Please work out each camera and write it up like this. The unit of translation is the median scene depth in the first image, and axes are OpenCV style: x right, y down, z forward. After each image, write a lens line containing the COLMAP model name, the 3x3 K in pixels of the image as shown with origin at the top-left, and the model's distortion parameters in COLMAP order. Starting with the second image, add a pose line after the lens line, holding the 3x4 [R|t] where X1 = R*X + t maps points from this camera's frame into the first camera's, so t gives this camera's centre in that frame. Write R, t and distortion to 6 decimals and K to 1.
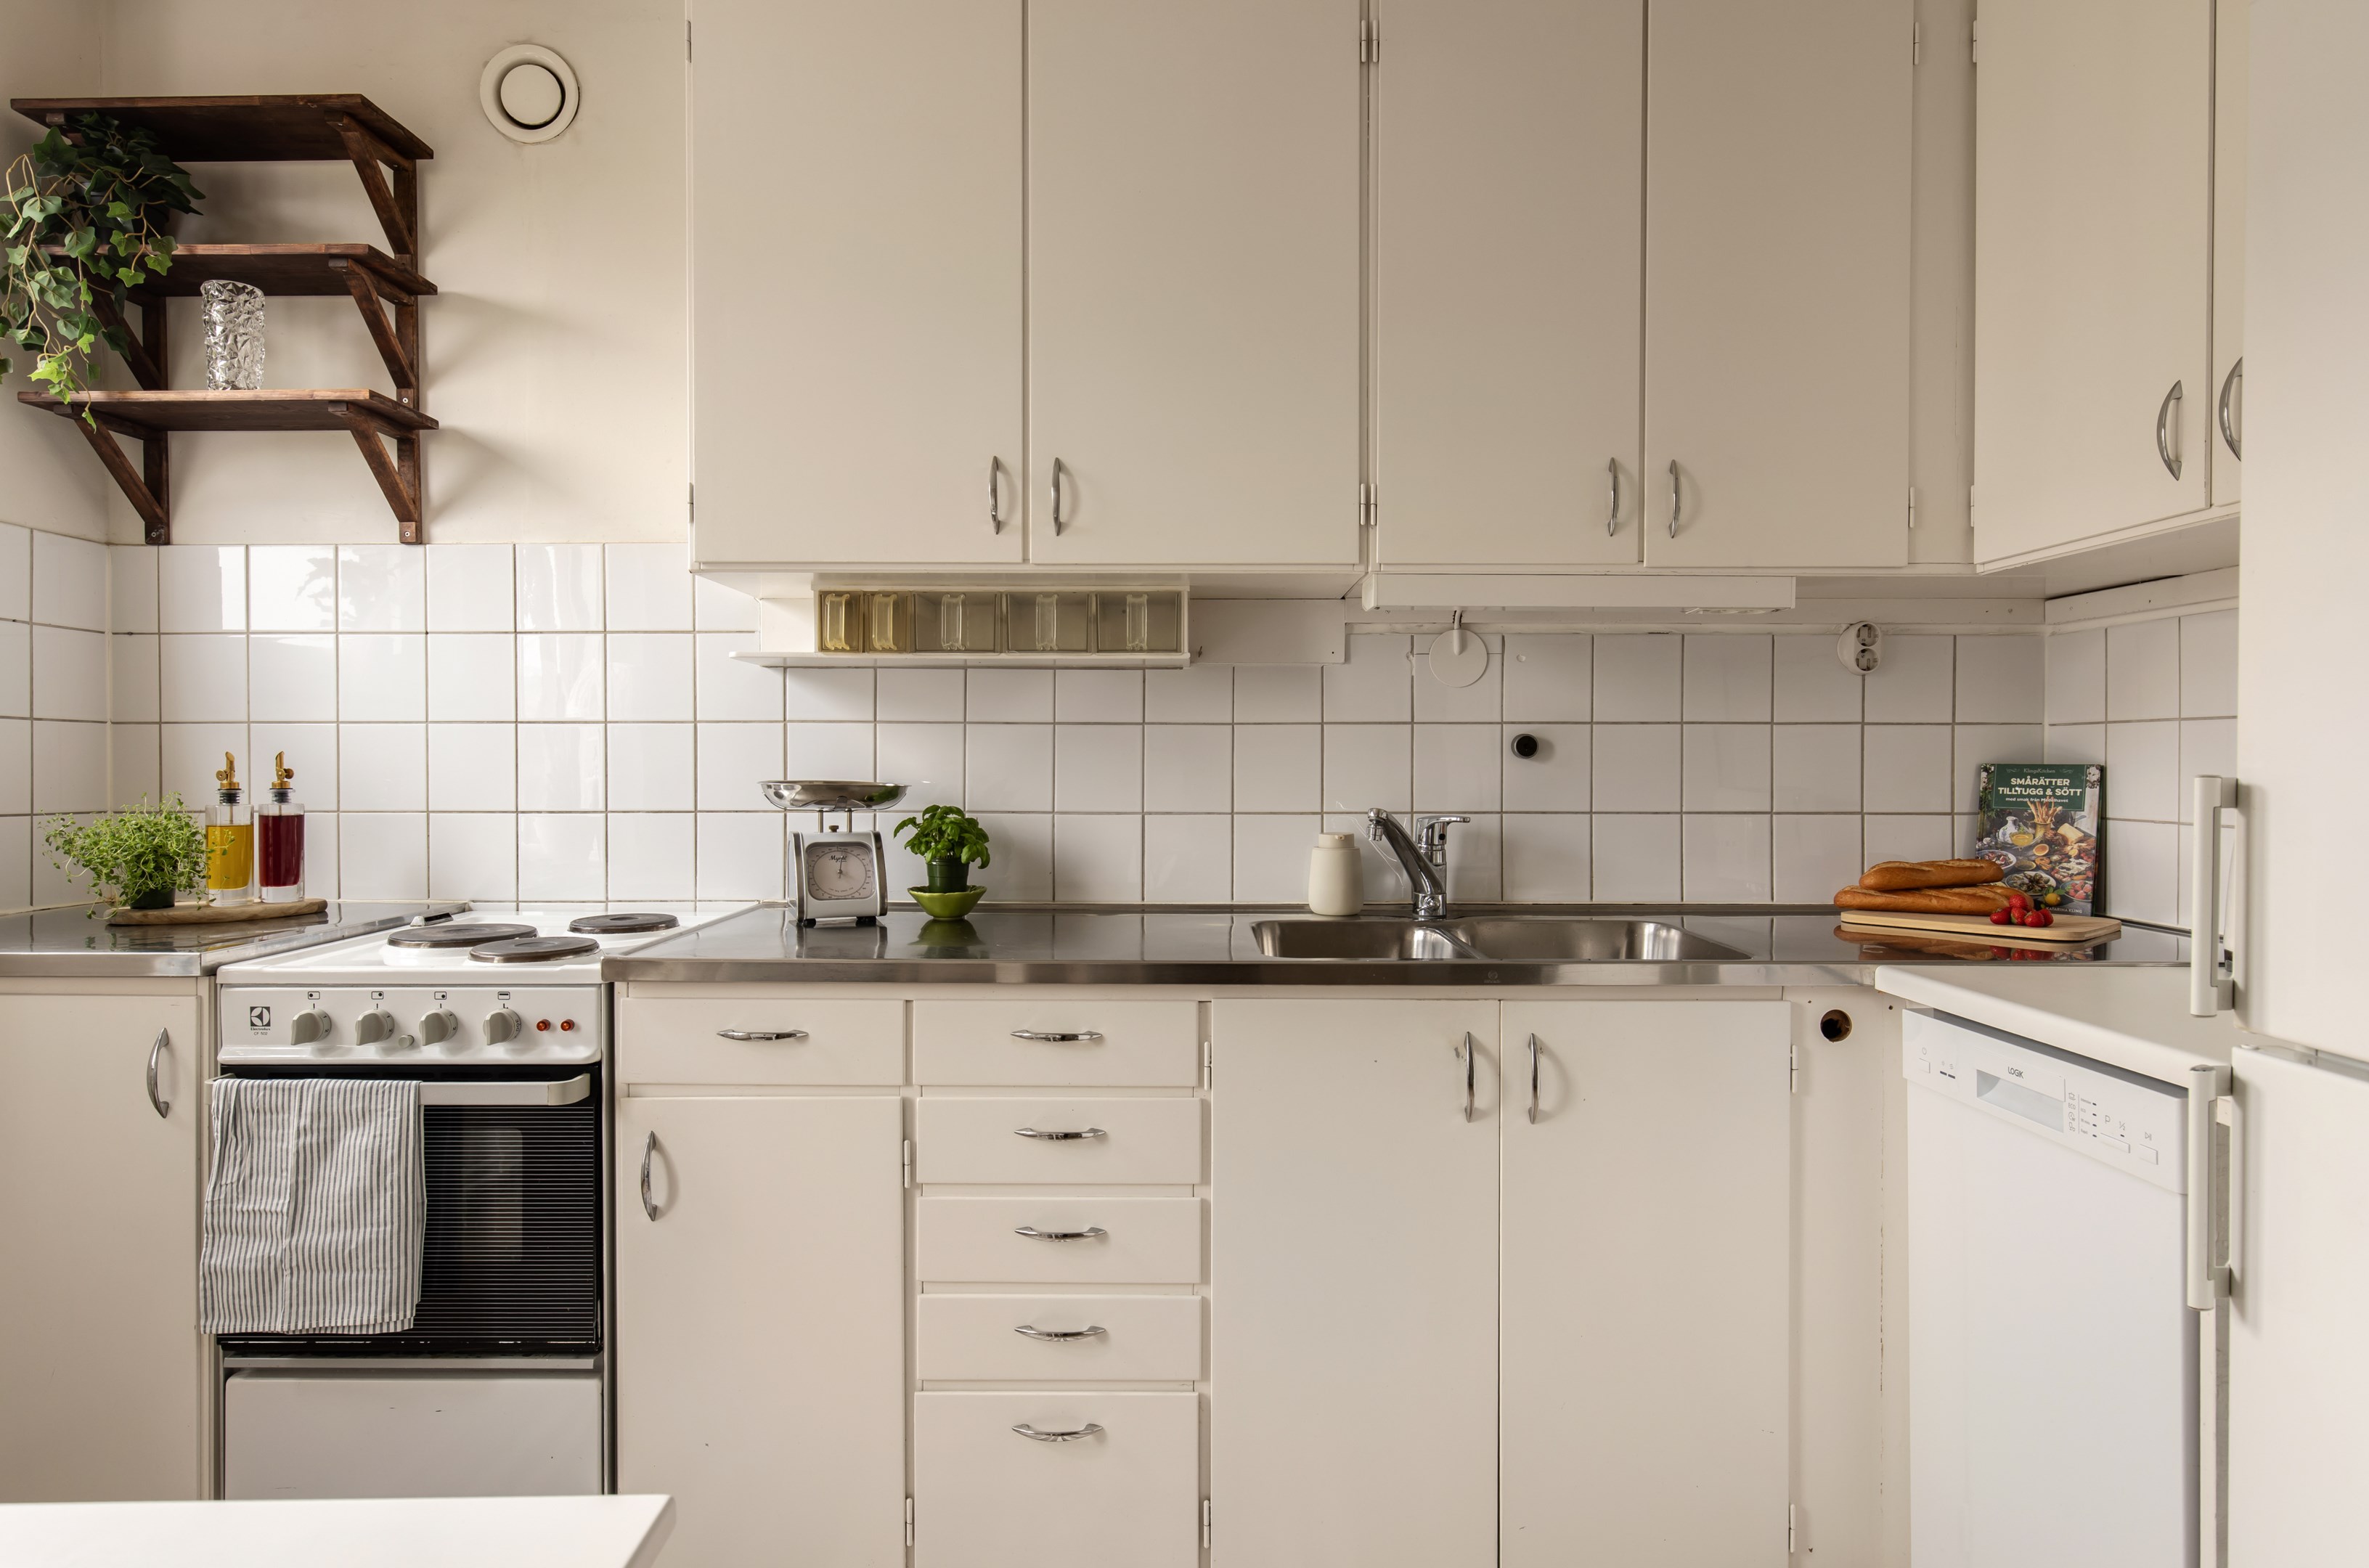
lens RADIAL K [[1322.1, 0, 1198.1], [0, 1322.1, 777.3], [0, 0, 1]] dist [0.005831, 0.000339]
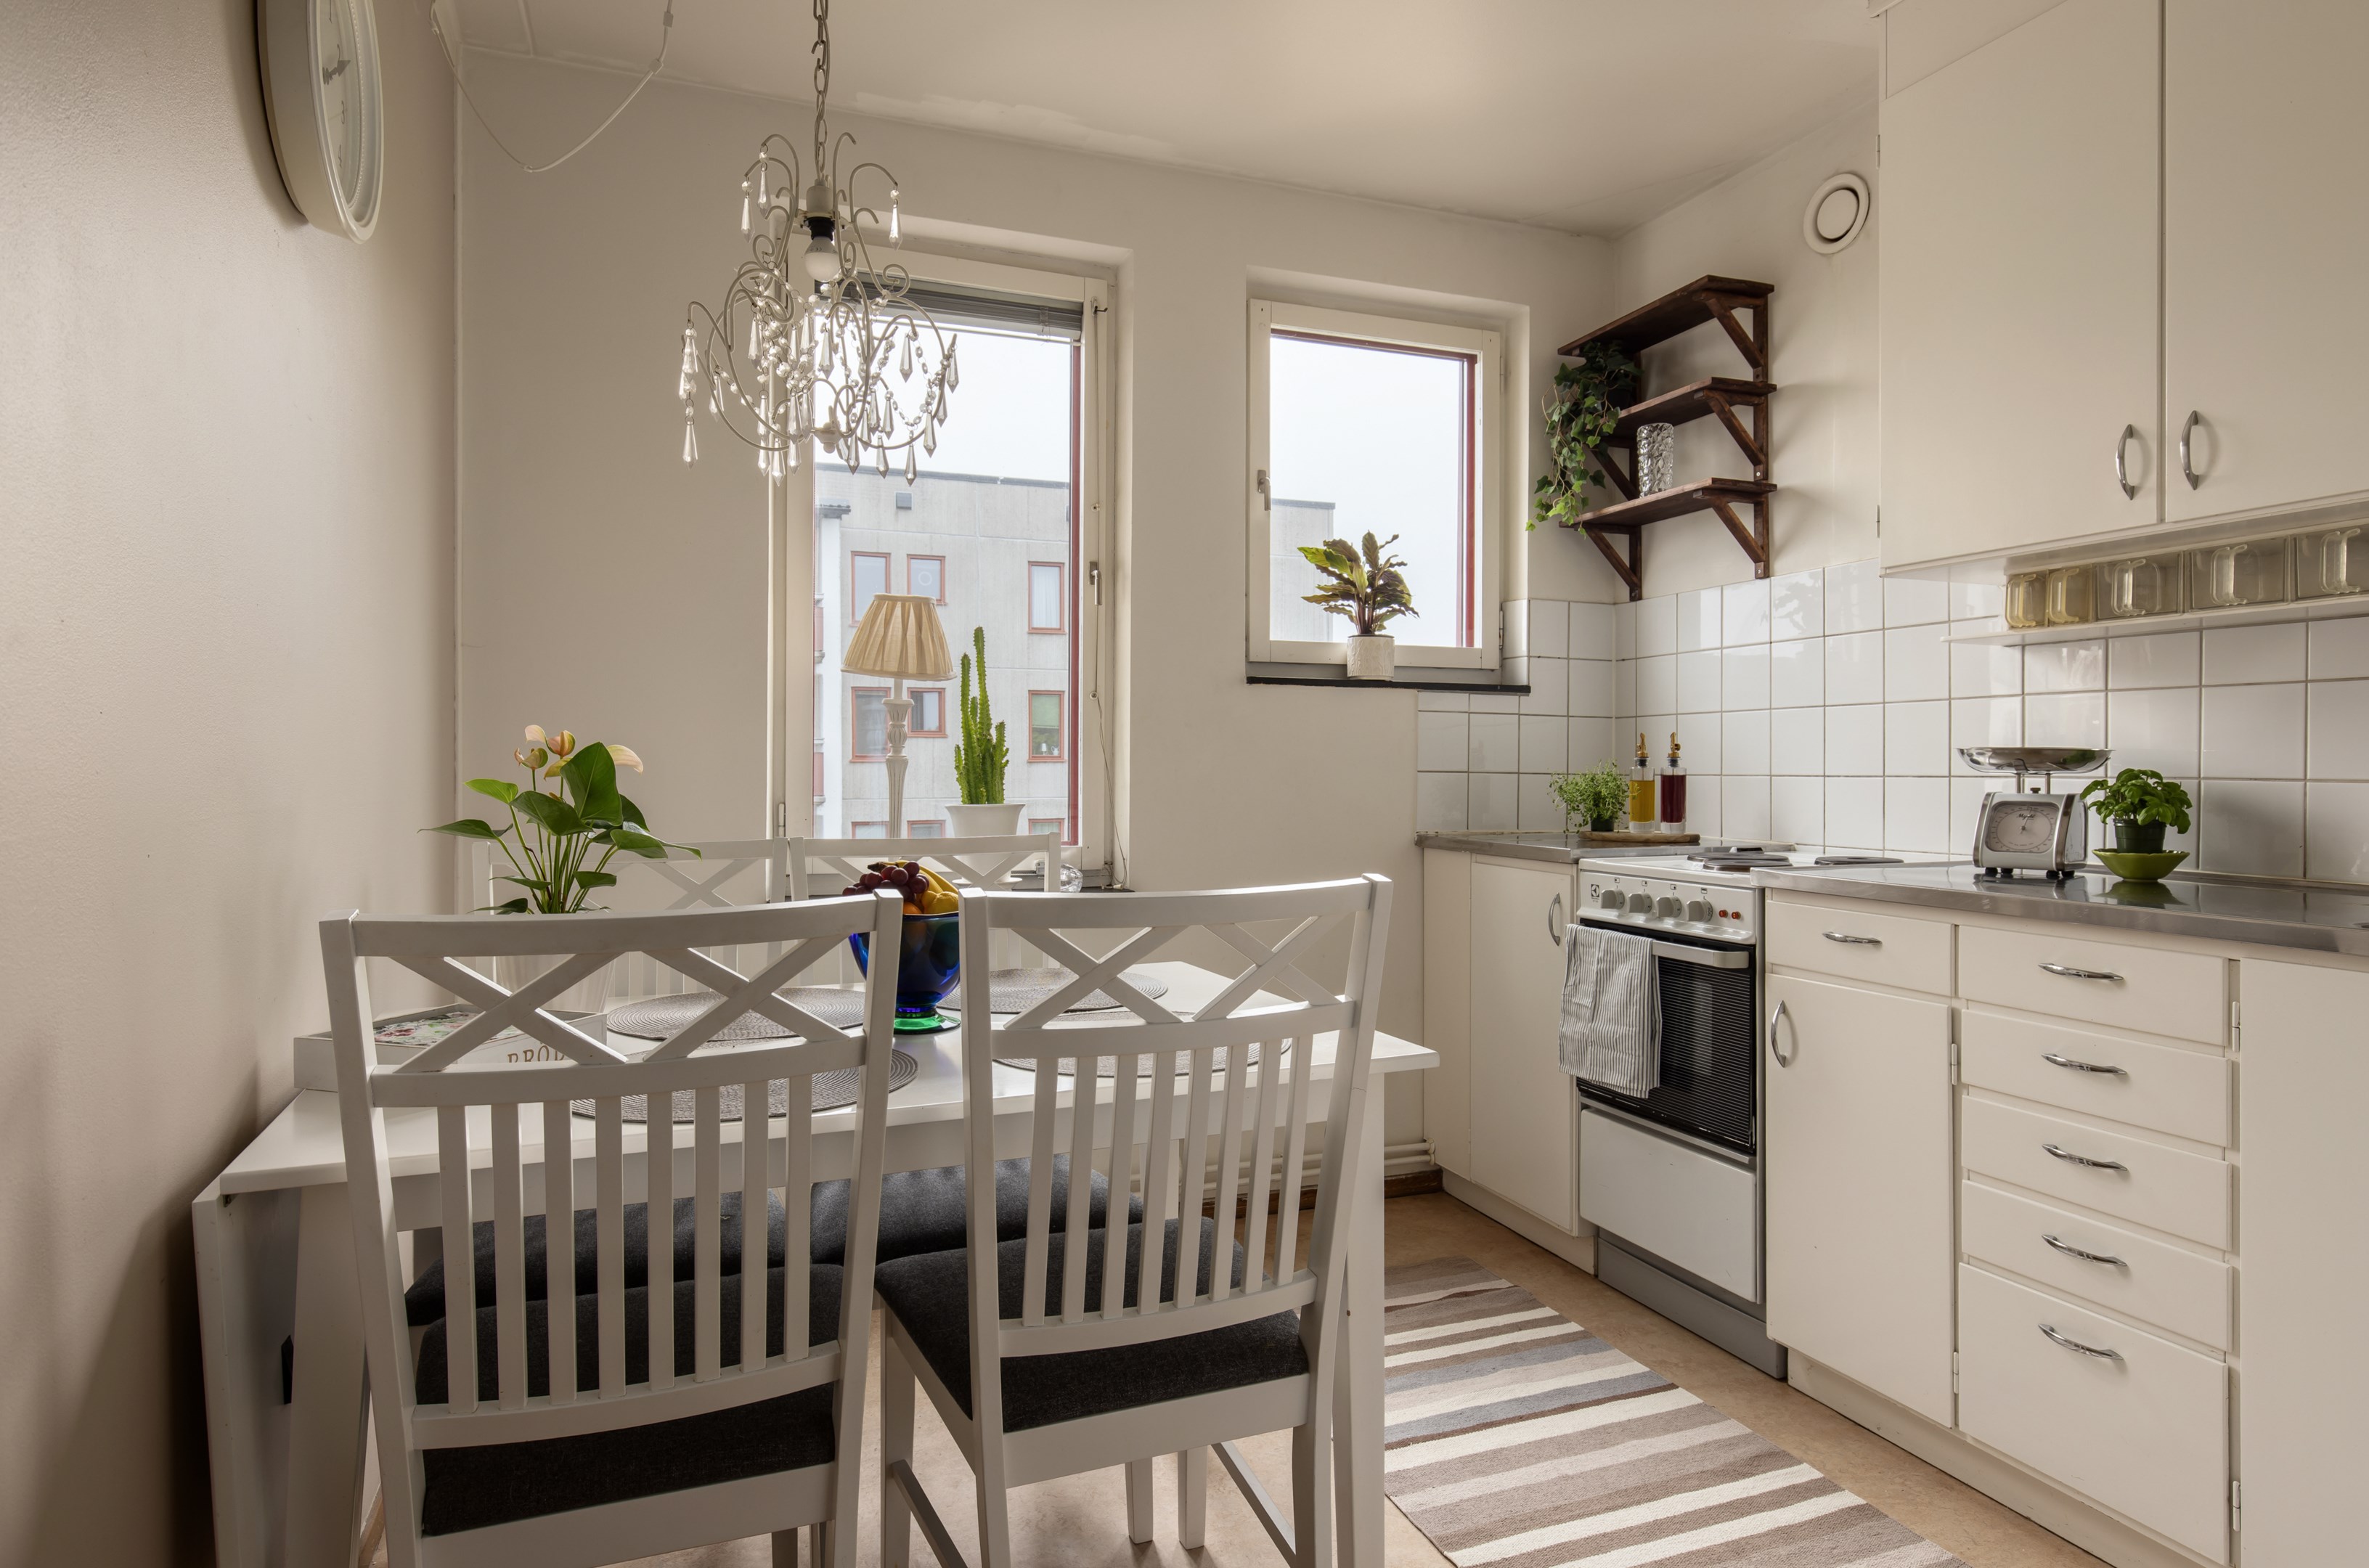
lens RADIAL K [[1322.1, 0, 1187.1], [0, 1322.1, 775.8], [0, 0, 1]] dist [0.005831, 0.000339]
pose [[0.371189, 0.006012, -0.928538, 0.576496], [-0.013032, 0.999914, 0.001265, 0.041649], [0.928466, 0.011631, 0.371236, -0.064431]]
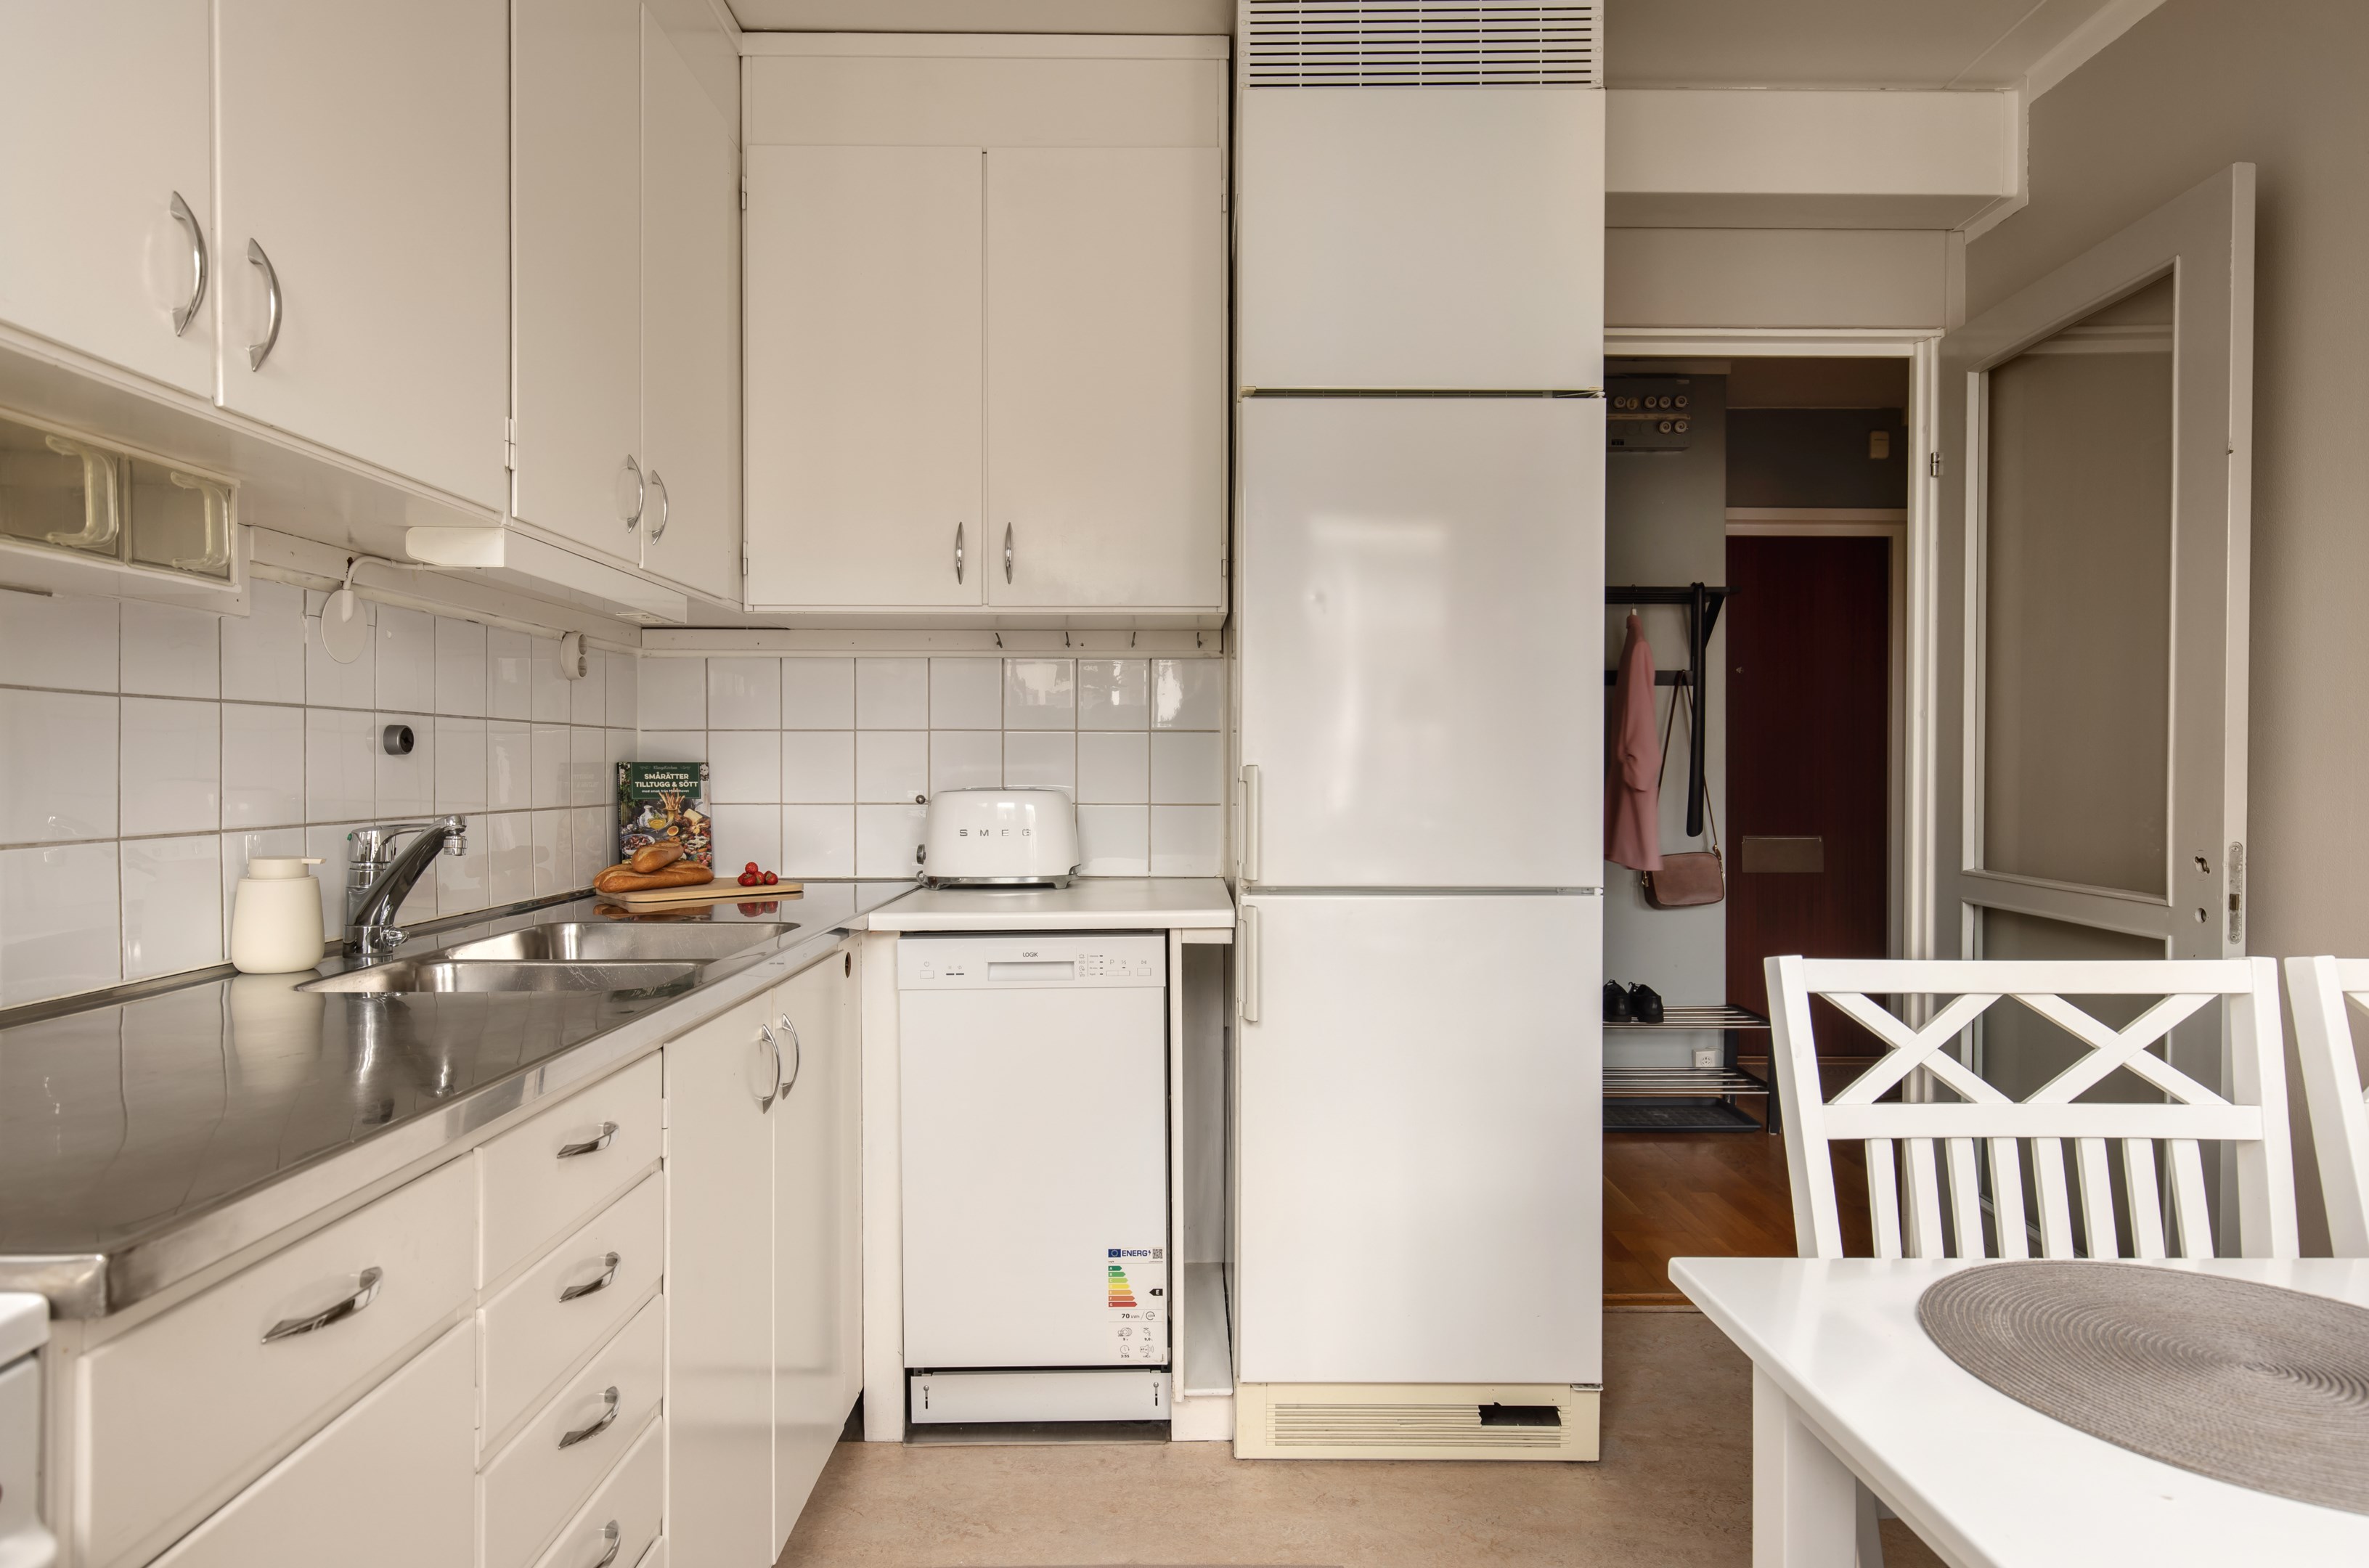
lens RADIAL K [[1322.1, 0, 1195.4], [0, 1322.1, 775.2], [0, 0, 1]] dist [0.005831, 0.000339]
pose [[-0.009108, -0.008414, 0.999923, -0.554439], [0.013103, 0.999878, 0.008533, -0.001728], [-0.999873, 0.013179, -0.008997, 0.468243]]
